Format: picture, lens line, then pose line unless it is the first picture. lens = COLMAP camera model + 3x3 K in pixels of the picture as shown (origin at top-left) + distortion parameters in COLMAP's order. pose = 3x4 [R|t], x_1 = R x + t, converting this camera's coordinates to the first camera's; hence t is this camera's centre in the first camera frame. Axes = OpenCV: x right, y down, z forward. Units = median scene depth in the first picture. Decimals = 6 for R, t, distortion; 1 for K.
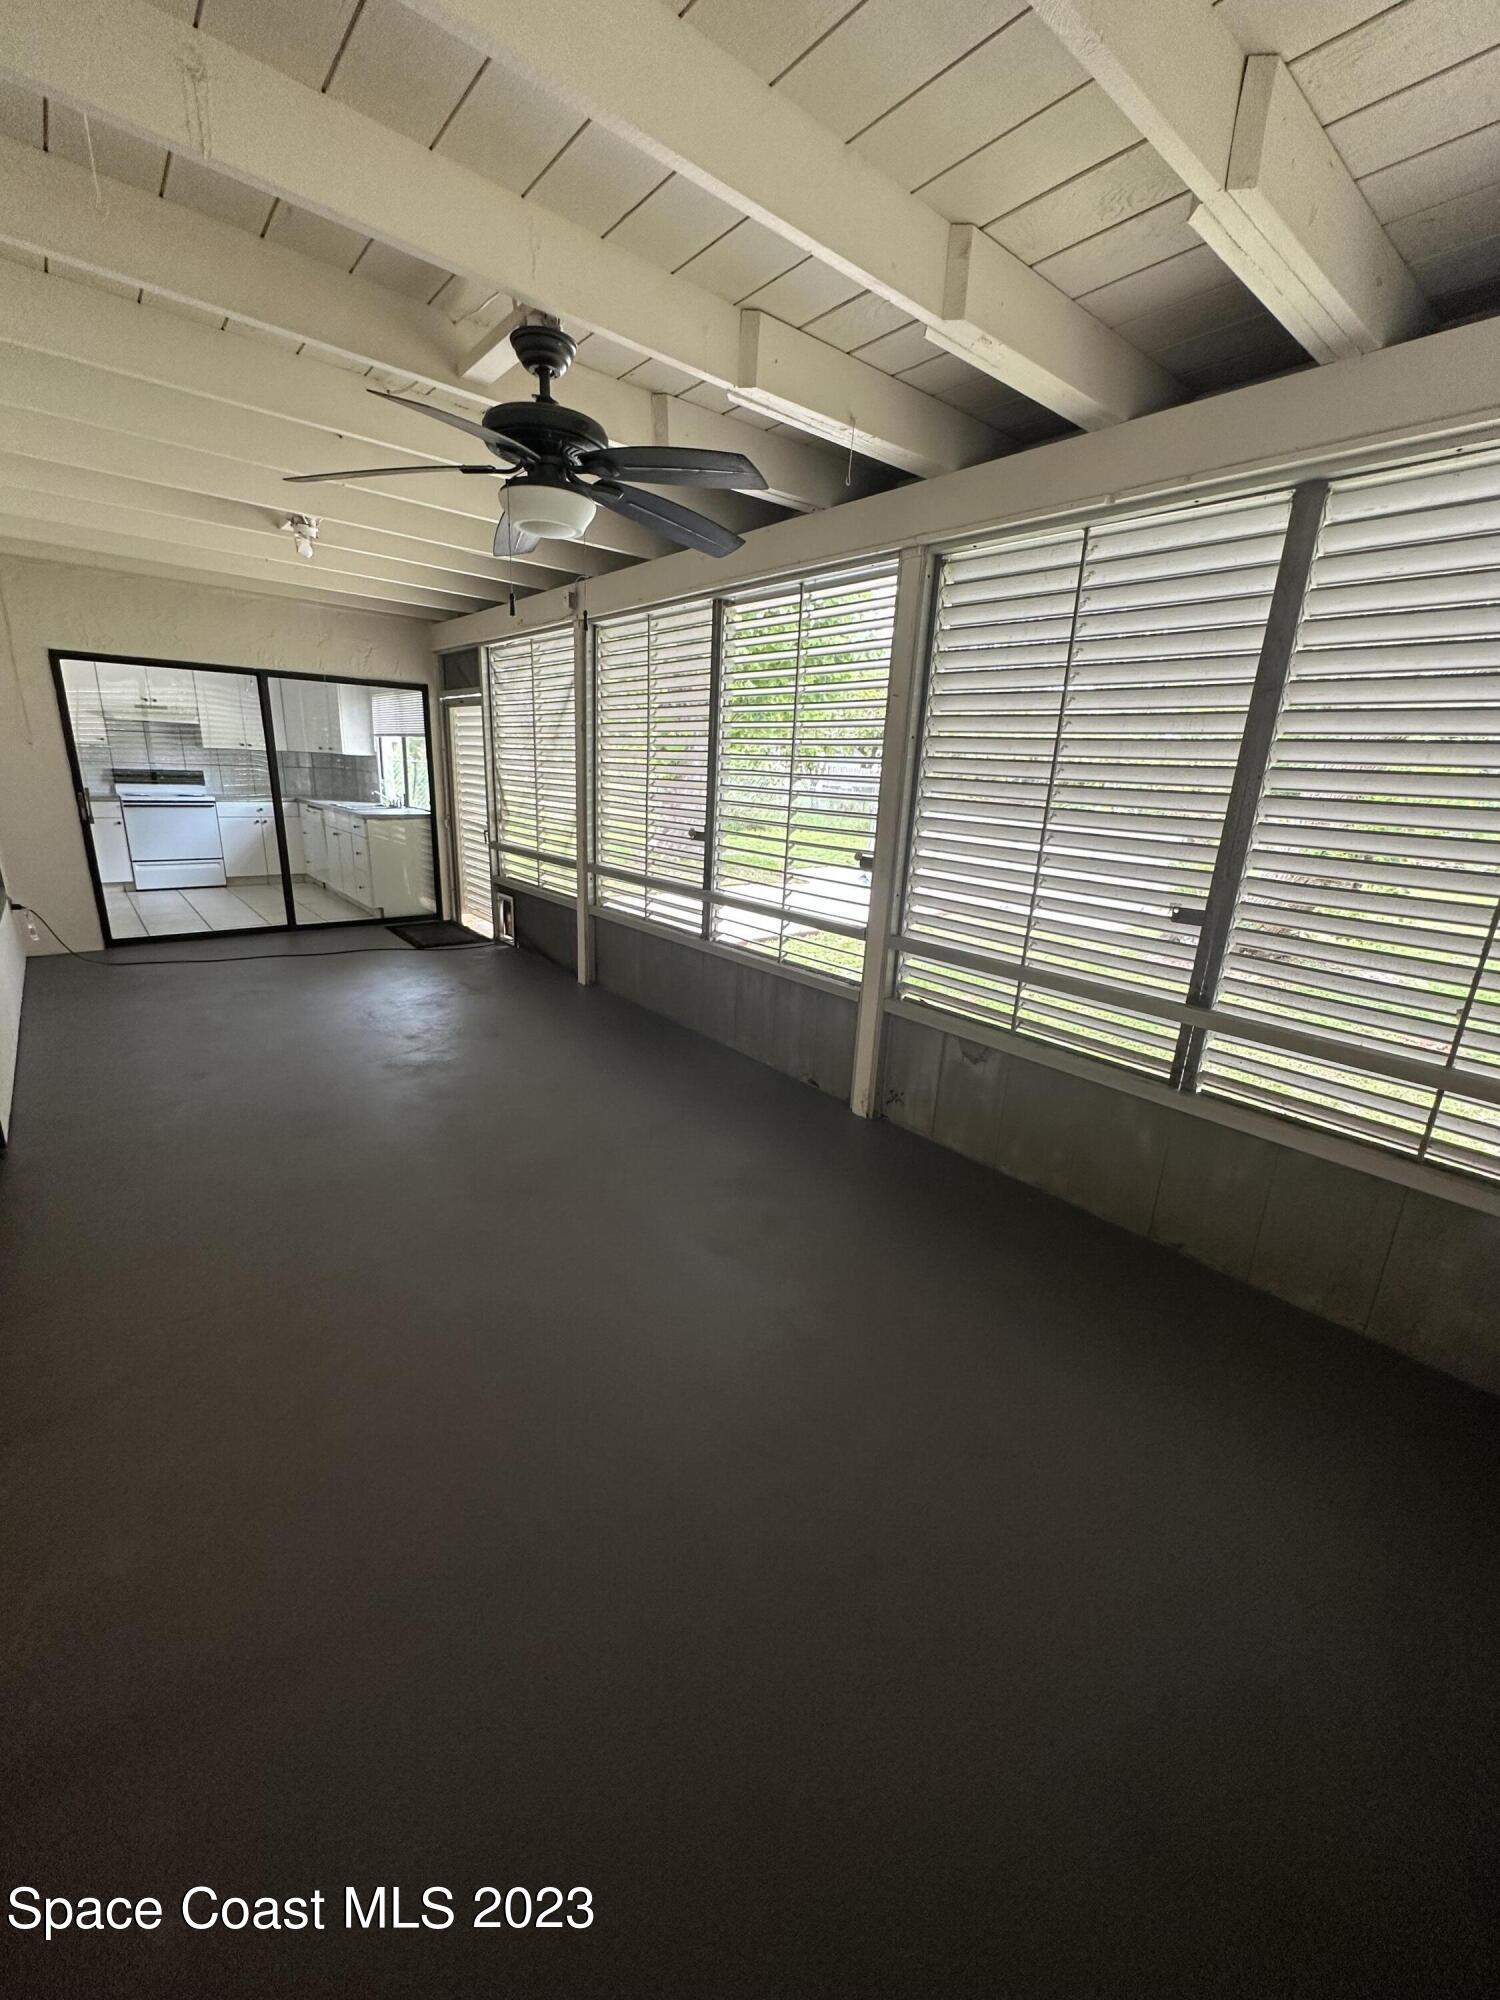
lens RADIAL K [[797.4, 0, 750.0], [0, 797.4, 1000.0], [0, 0, 1]] dist [-0.001199, -0.000303]
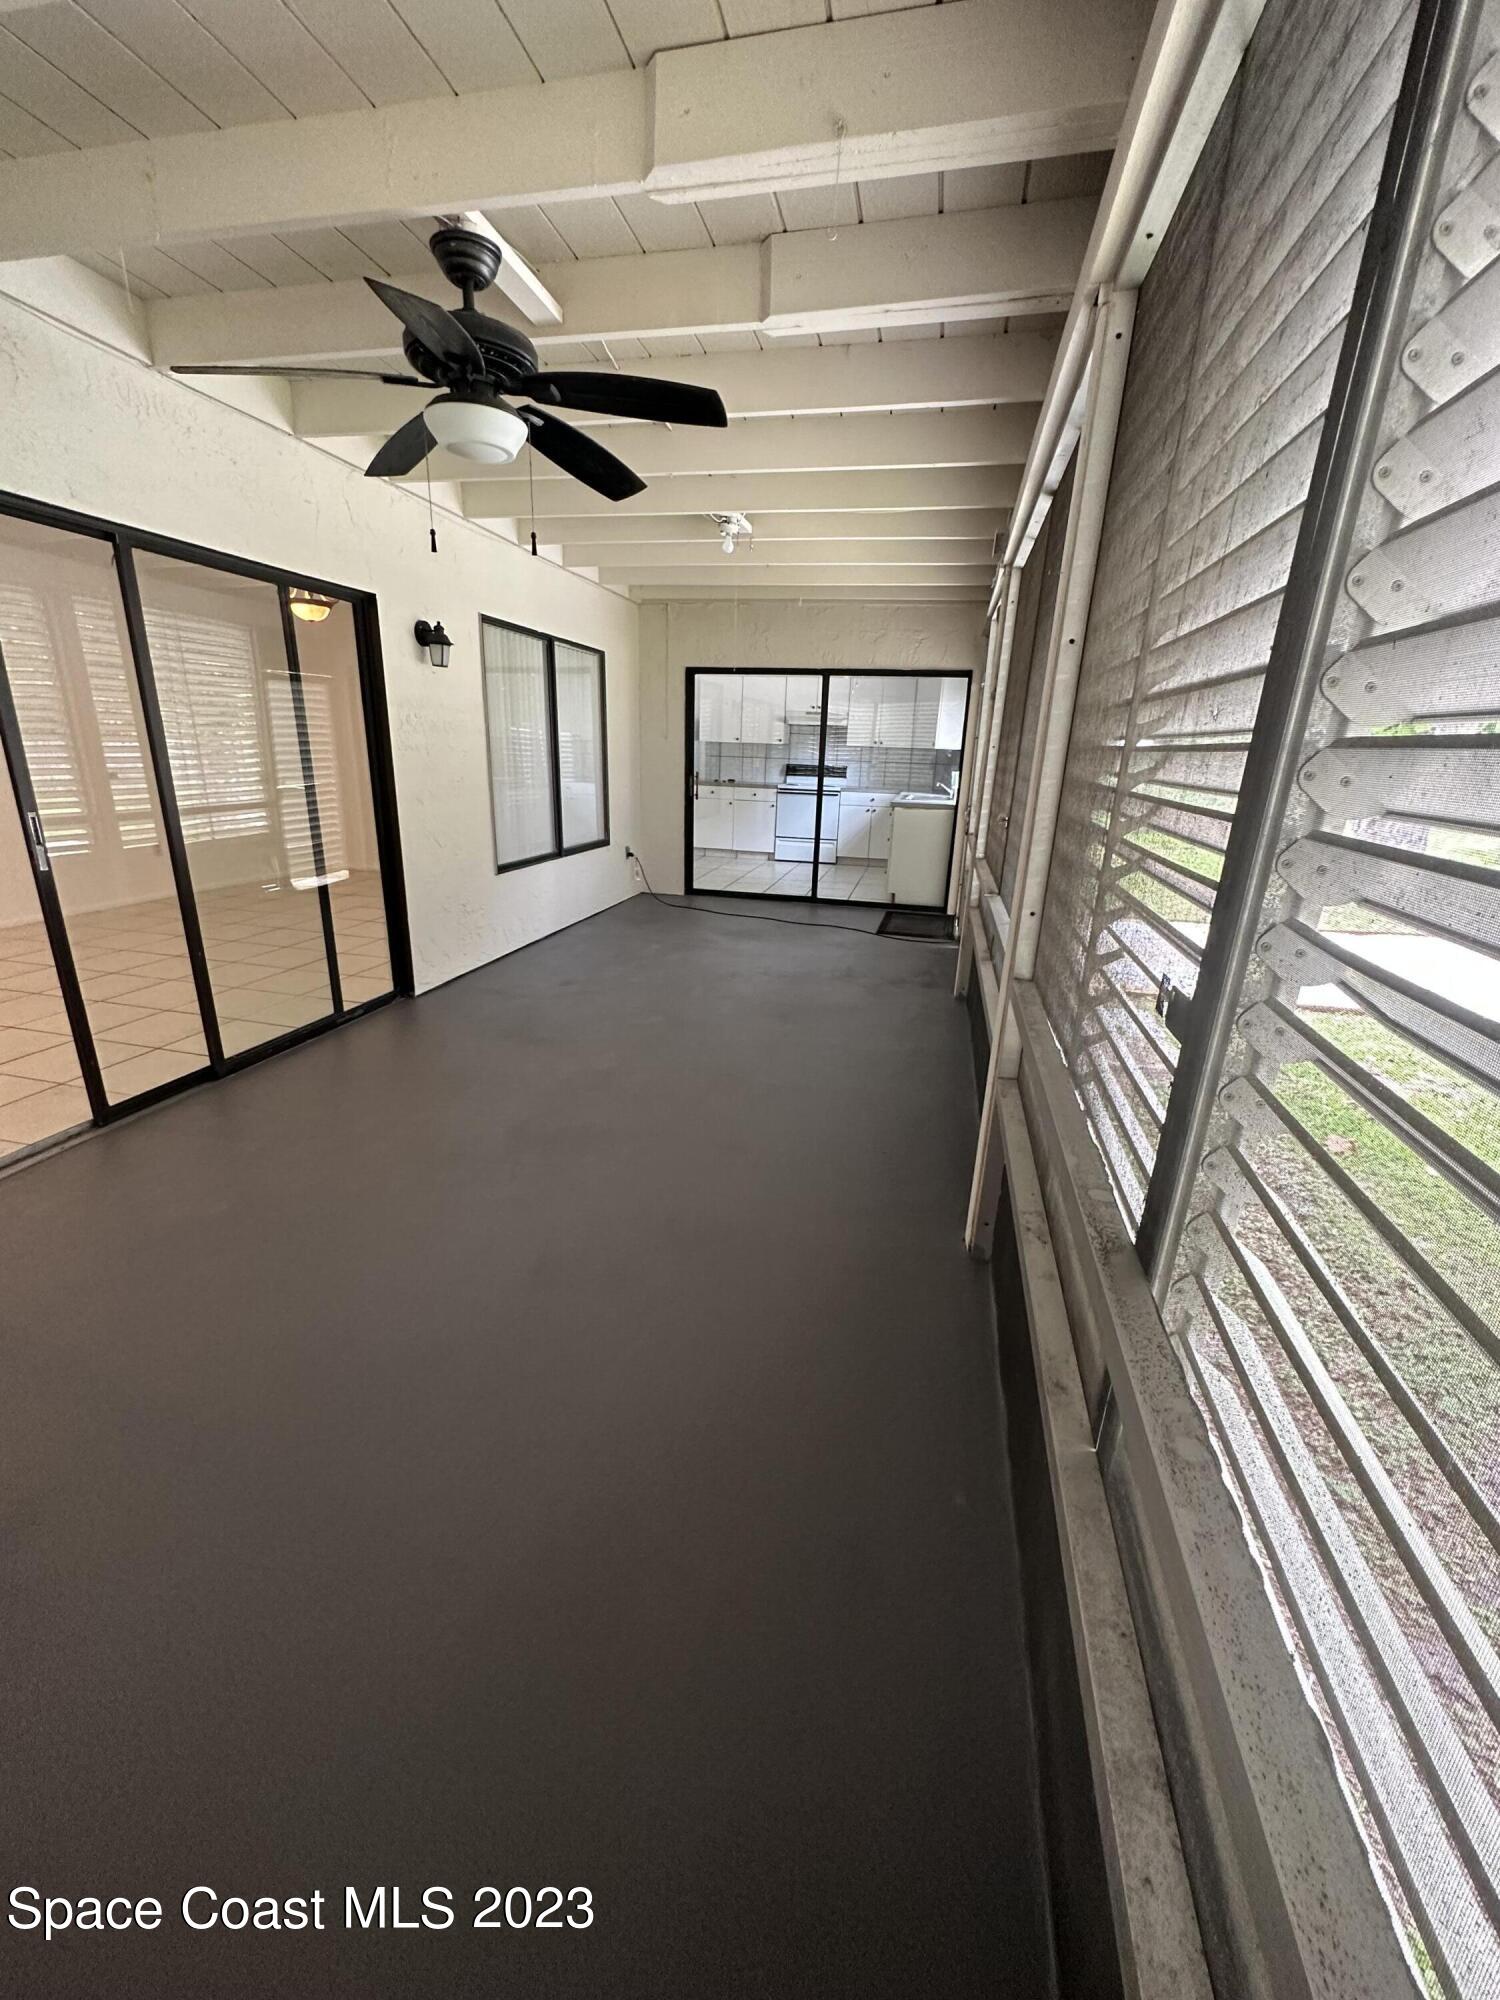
lens RADIAL K [[797.4, 0, 750.0], [0, 797.4, 1000.0], [0, 0, 1]] dist [-0.001199, -0.000303]
pose [[0.603543, 0.217980, -0.766956, 0.265266], [-0.229164, 0.968741, 0.094993, -0.040020], [0.763688, 0.118426, 0.634630, 0.234179]]
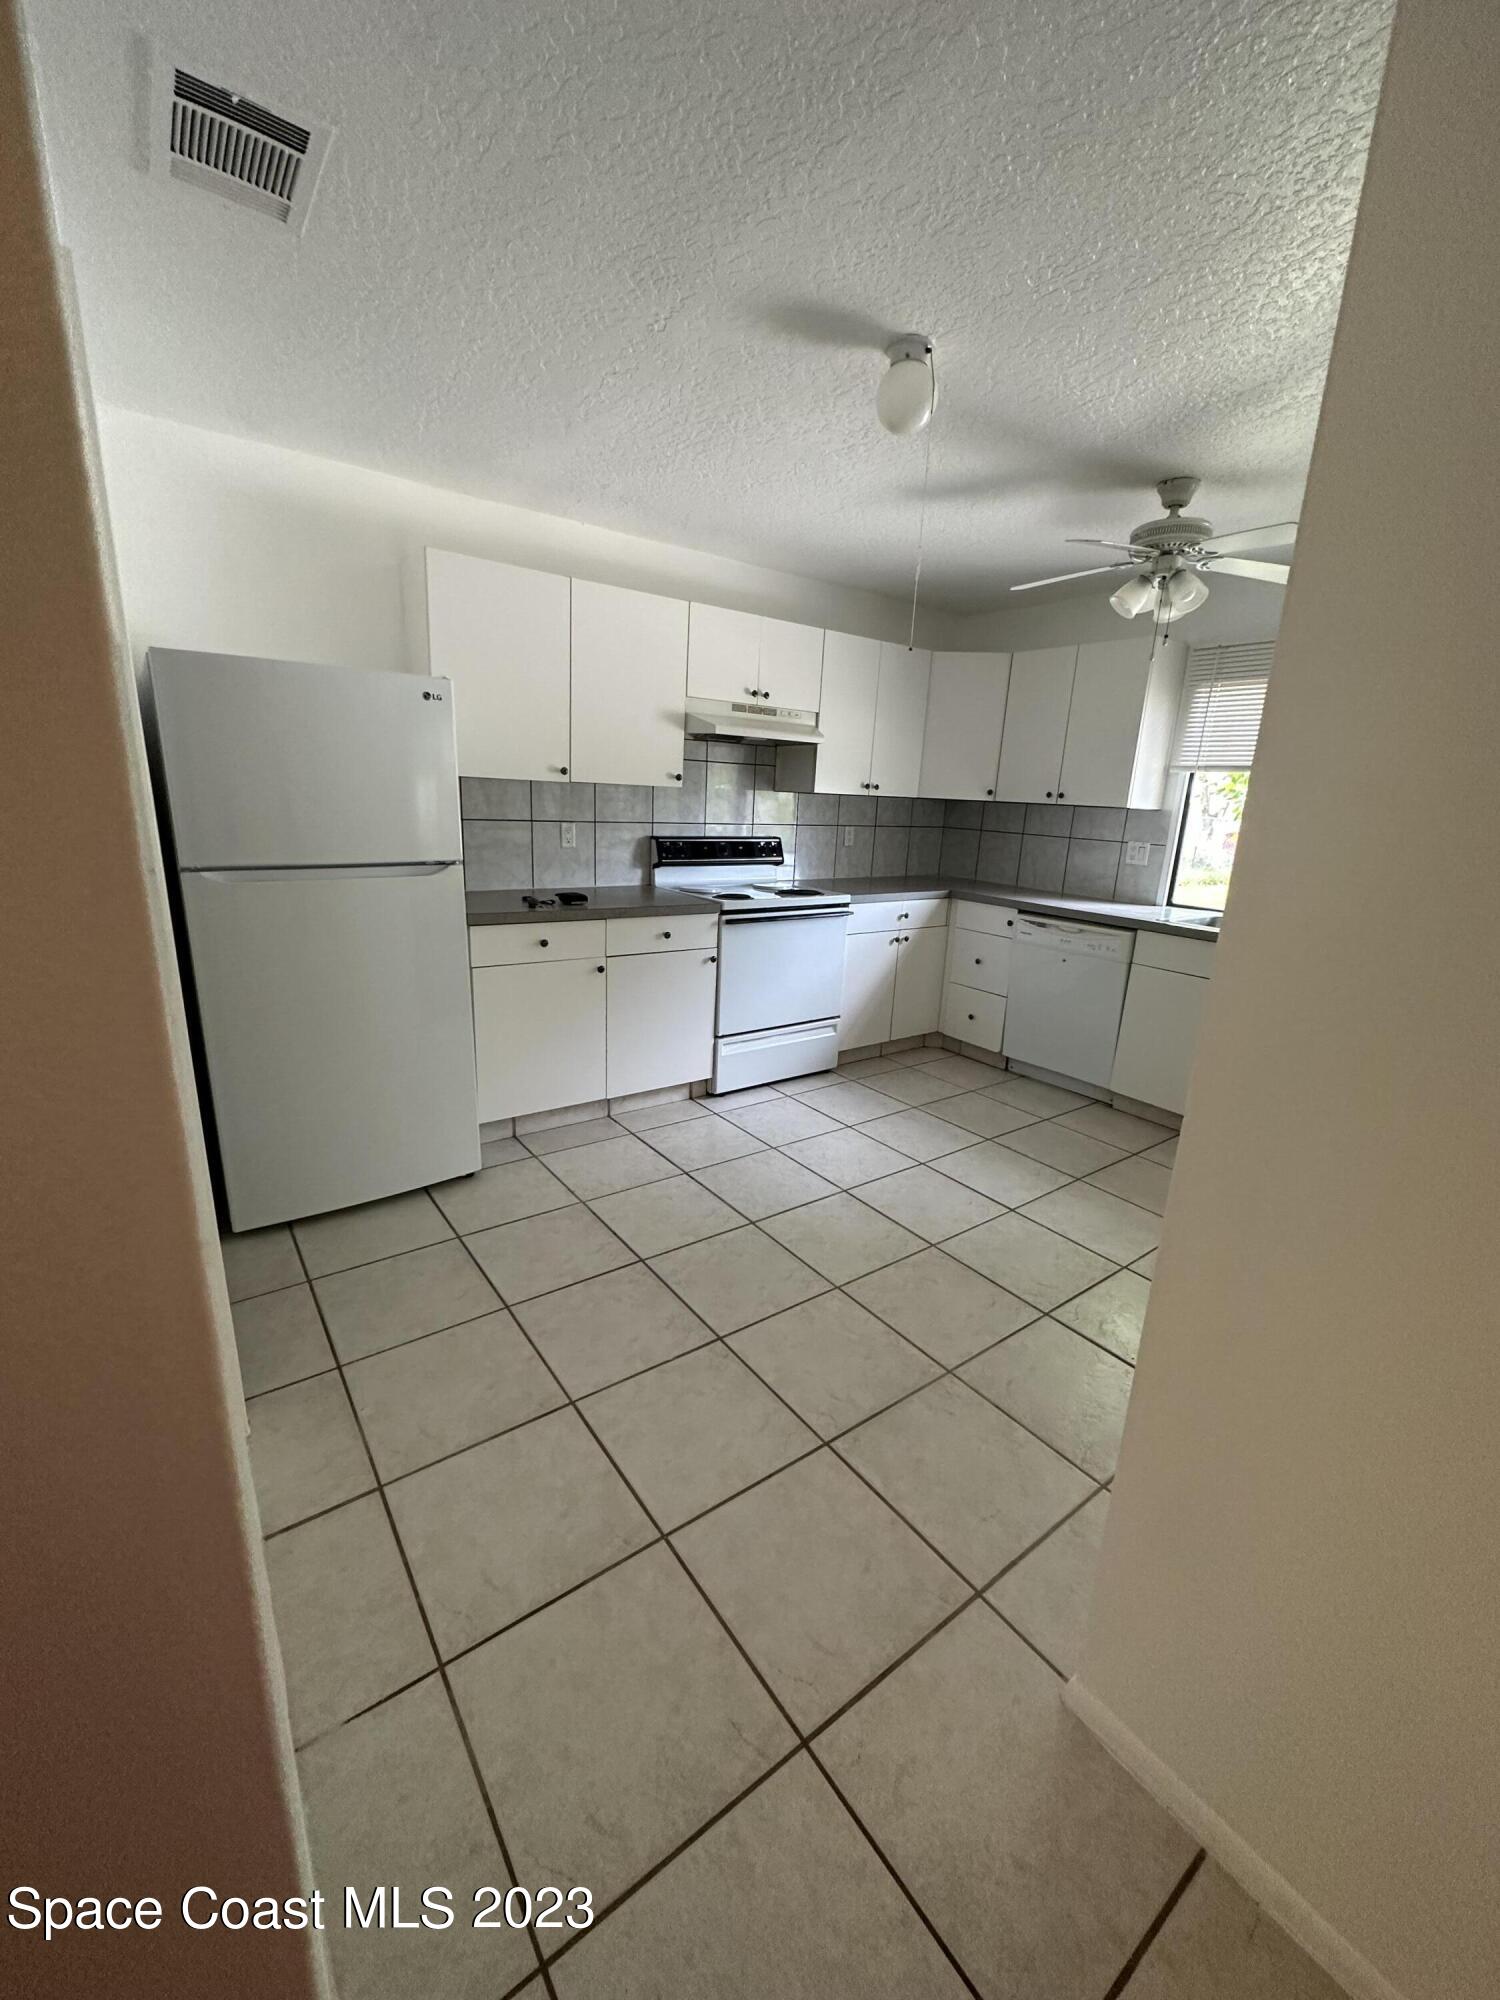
lens RADIAL K [[797.4, 0, 750.0], [0, 797.4, 1000.0], [0, 0, 1]] dist [-0.001199, -0.000303]
pose [[0.998287, 0.018096, -0.055630, -0.866750], [-0.019772, 0.999363, -0.029721, -0.215330], [0.055057, 0.030770, 0.998009, 0.632823]]
